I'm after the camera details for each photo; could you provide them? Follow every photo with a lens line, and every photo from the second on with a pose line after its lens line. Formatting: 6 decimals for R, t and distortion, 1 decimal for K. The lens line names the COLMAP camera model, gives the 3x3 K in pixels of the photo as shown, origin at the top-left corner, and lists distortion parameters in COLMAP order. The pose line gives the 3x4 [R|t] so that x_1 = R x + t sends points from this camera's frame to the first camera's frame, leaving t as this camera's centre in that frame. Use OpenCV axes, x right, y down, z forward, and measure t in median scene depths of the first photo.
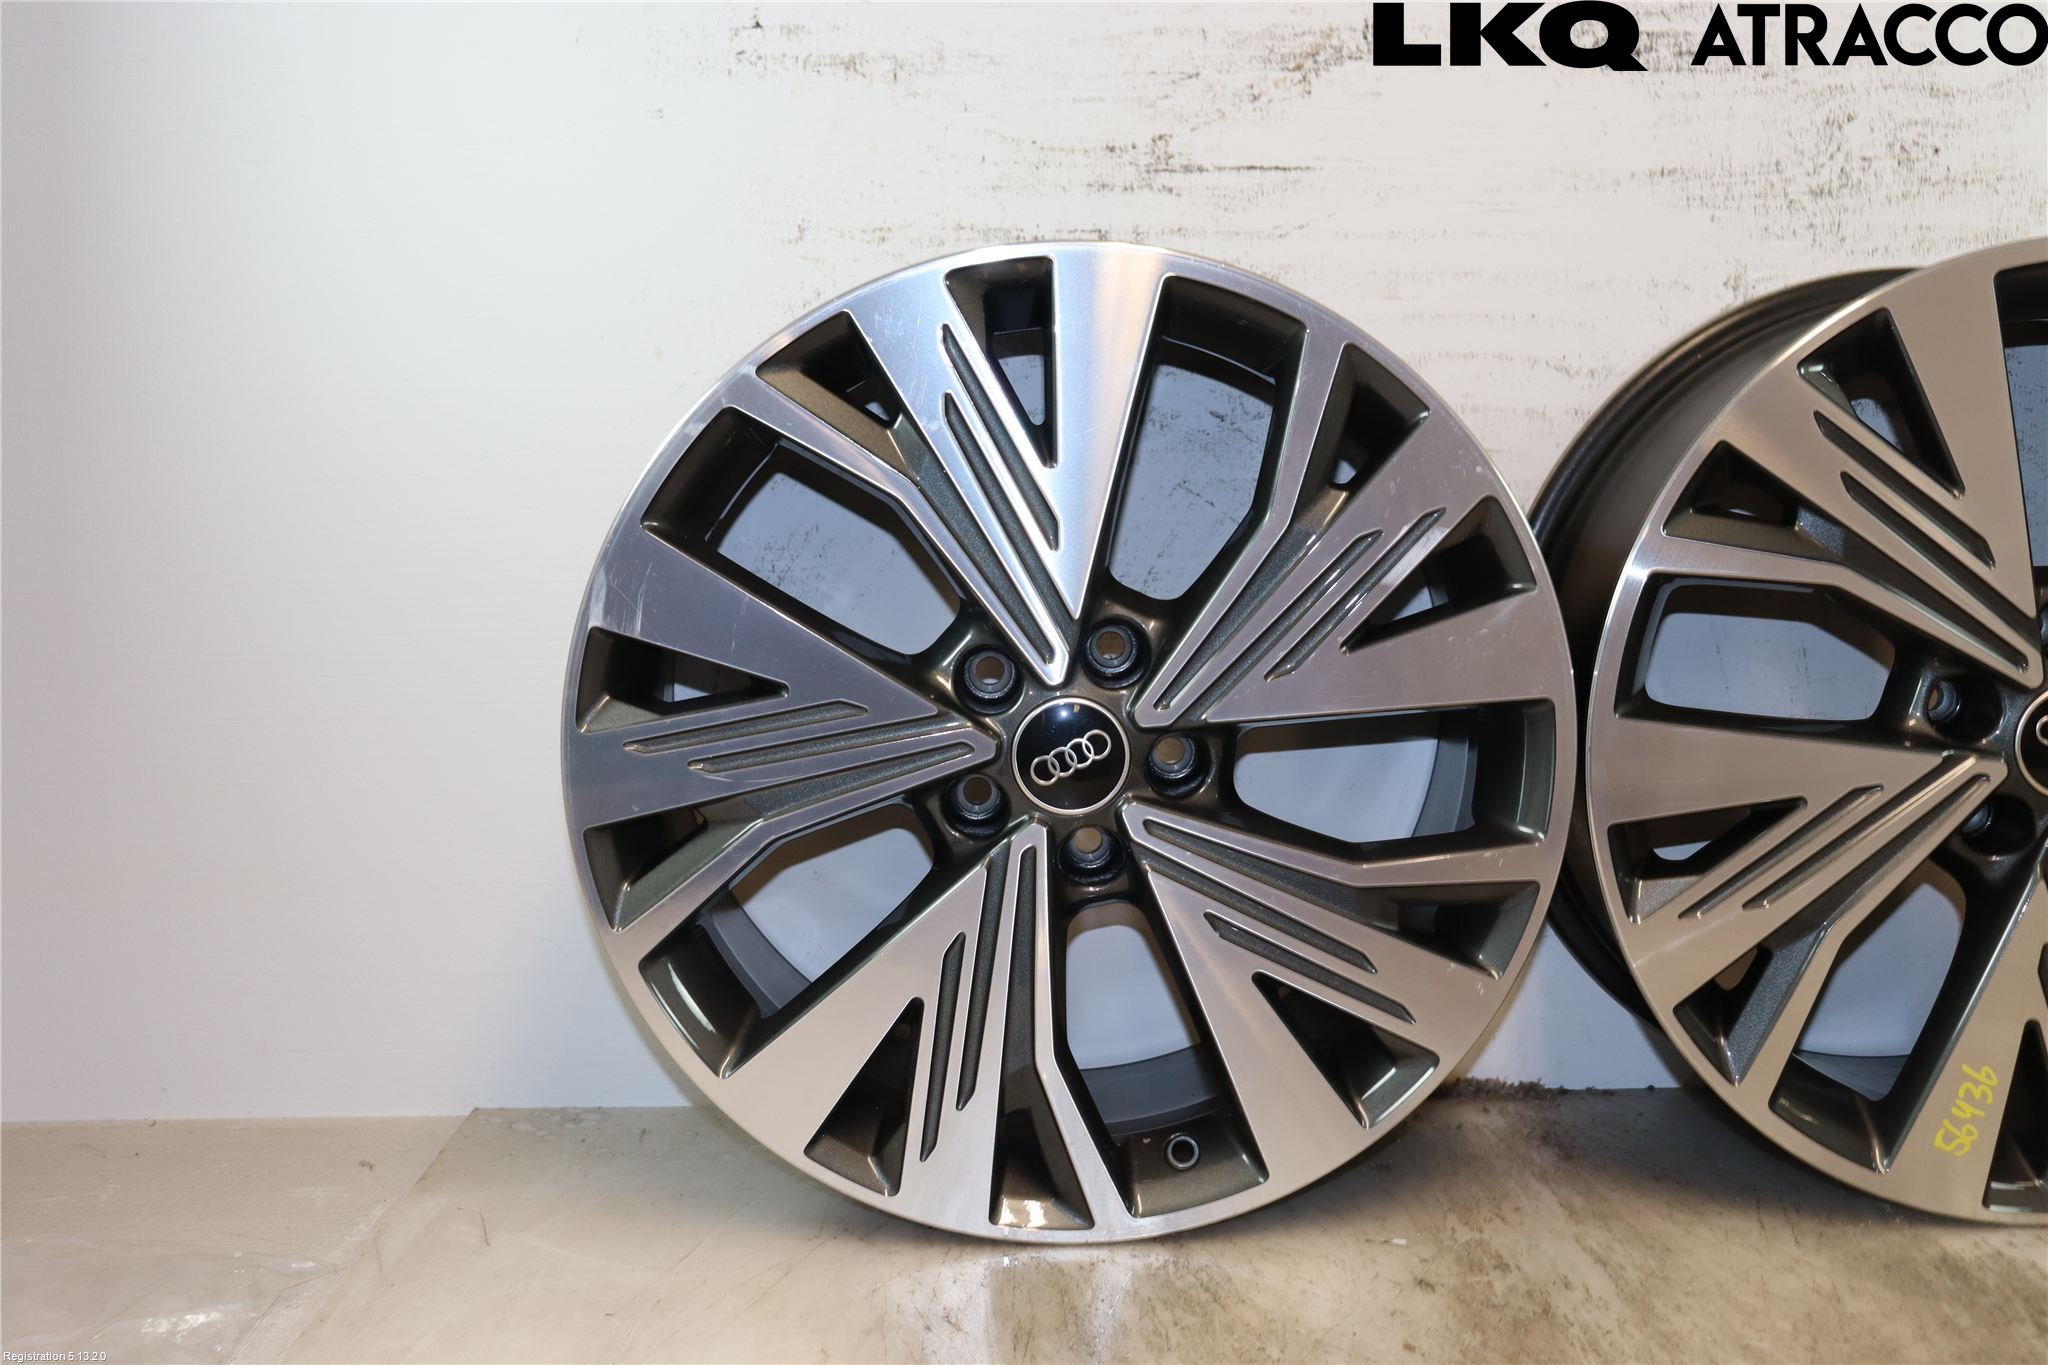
lens RADIAL K [[2367.0, 0, 1061.9], [0, 2367.0, 690.5], [0, 0, 1]] dist [-0.095356, 0.000000]
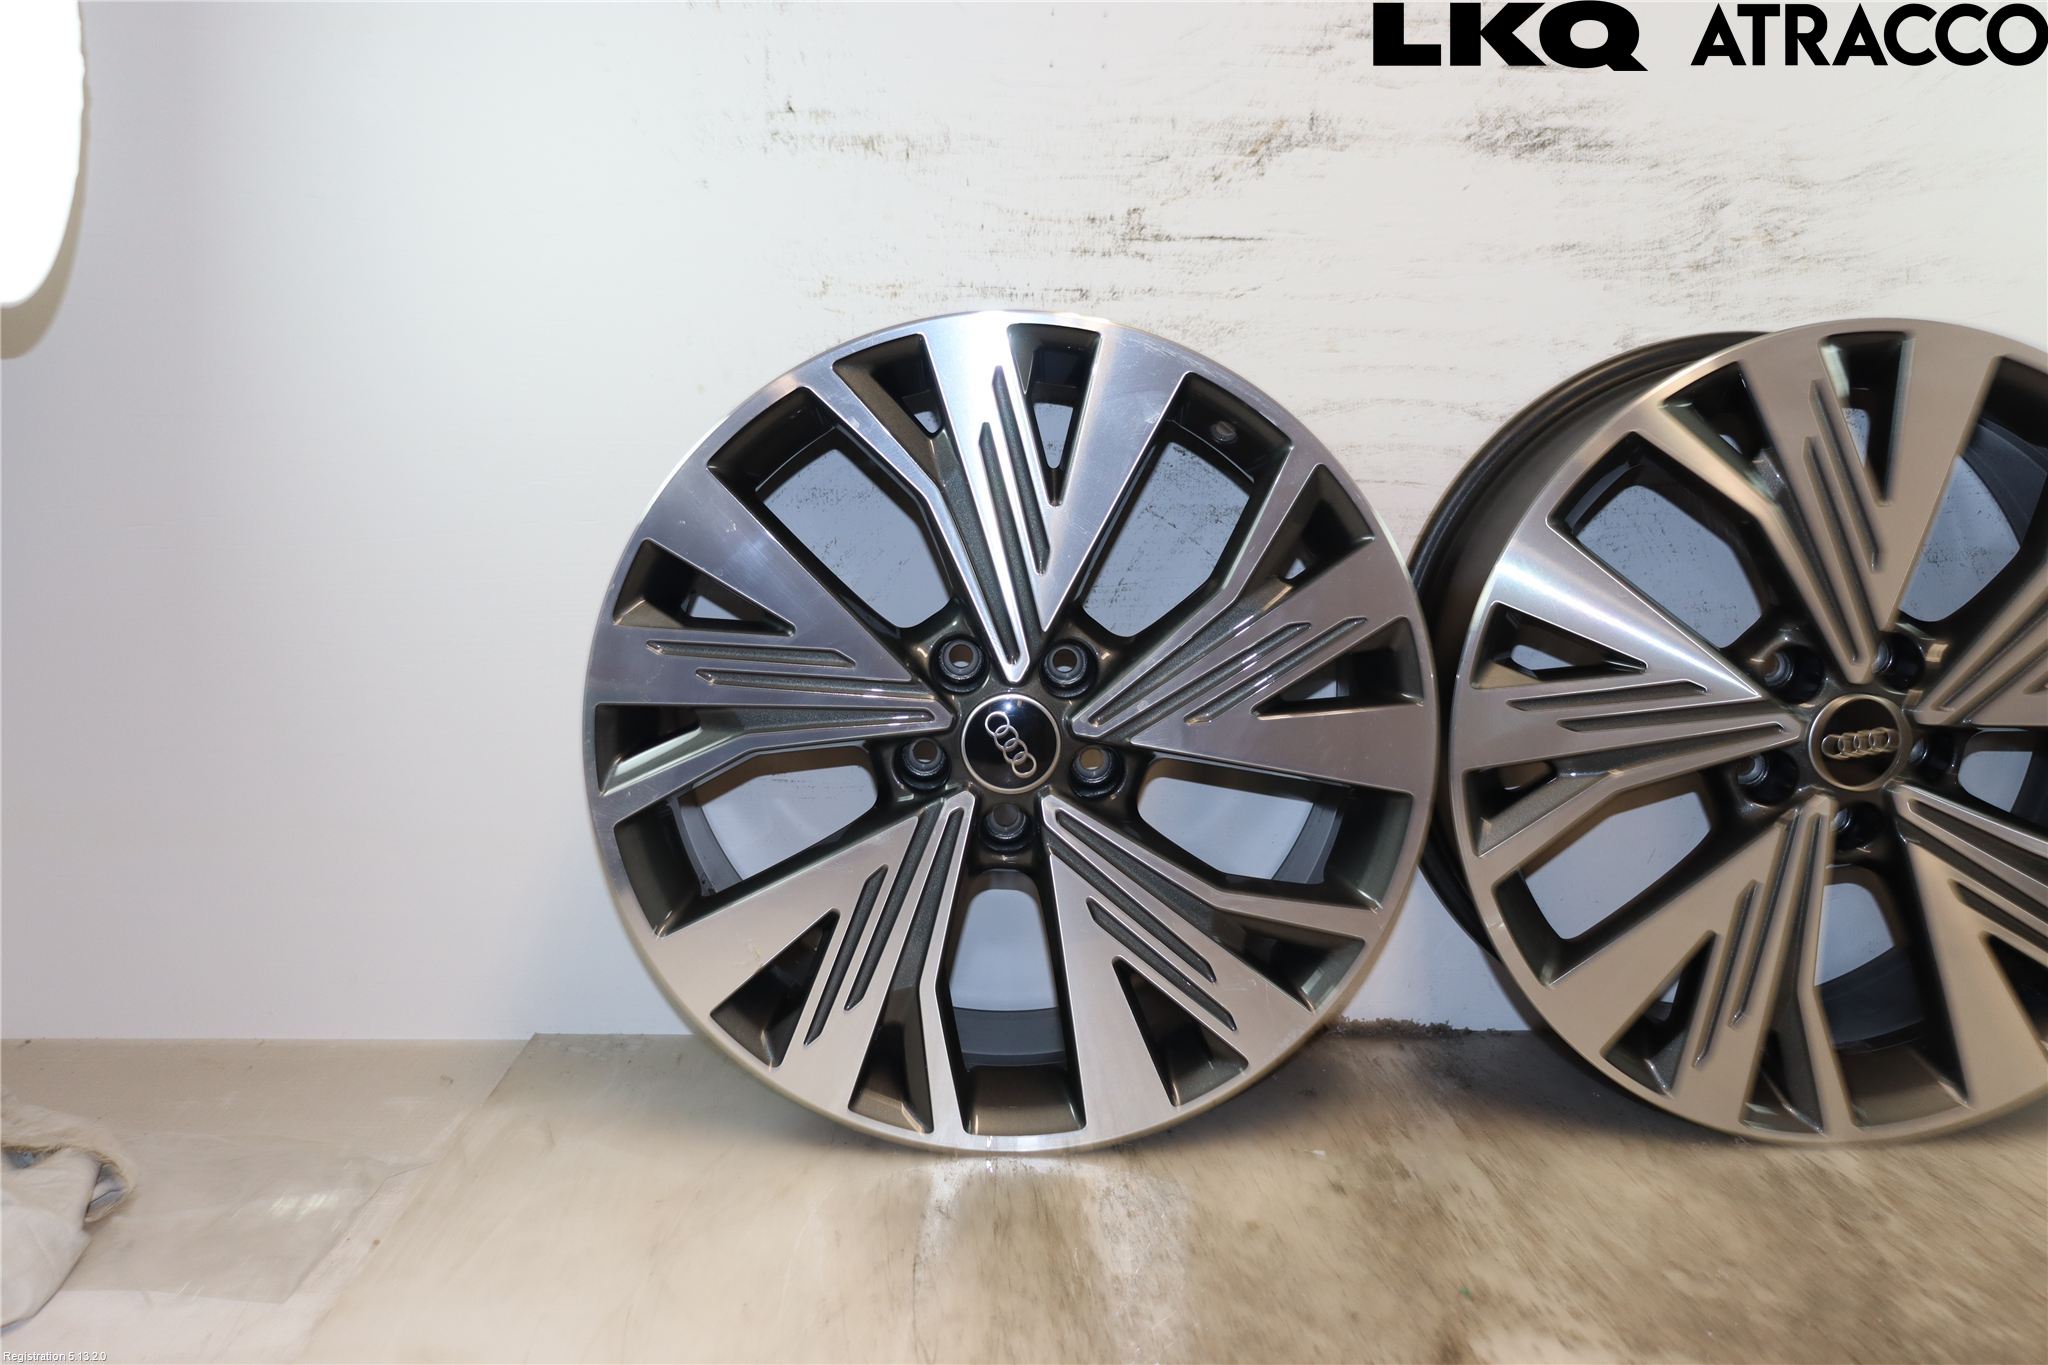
lens RADIAL K [[2263.3, 0, 1077.3], [0, 2263.3, 710.8], [0, 0, 1]] dist [-0.138534, 0.000000]
pose [[0.999825, 0.014137, 0.012279, 0.003444], [-0.014400, 0.999663, 0.021585, -0.011118], [-0.011970, -0.021758, 0.999692, -0.116918]]
